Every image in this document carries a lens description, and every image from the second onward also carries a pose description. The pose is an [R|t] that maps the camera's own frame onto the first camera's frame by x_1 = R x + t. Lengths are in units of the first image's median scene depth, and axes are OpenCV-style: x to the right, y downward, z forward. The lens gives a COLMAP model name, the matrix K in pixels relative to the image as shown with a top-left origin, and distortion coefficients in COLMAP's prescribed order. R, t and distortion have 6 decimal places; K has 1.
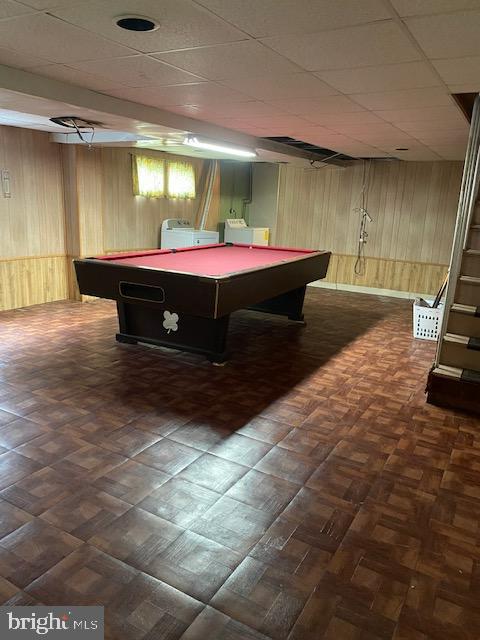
lens RADIAL K [[490.8, 0, 241.0], [0, 490.8, 318.7], [0, 0, 1]] dist [0.031753, 0.008565]
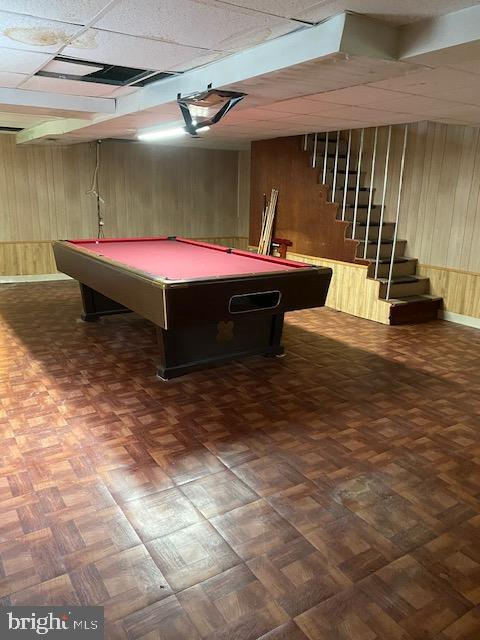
lens RADIAL K [[490.8, 0, 241.1], [0, 490.8, 321.0], [0, 0, 1]] dist [0.031753, 0.008565]
pose [[0.454999, -0.261217, 0.851318, -0.882232], [0.207847, 0.960755, 0.183710, -0.169123], [-0.865896, 0.093356, 0.491436, 0.542946]]
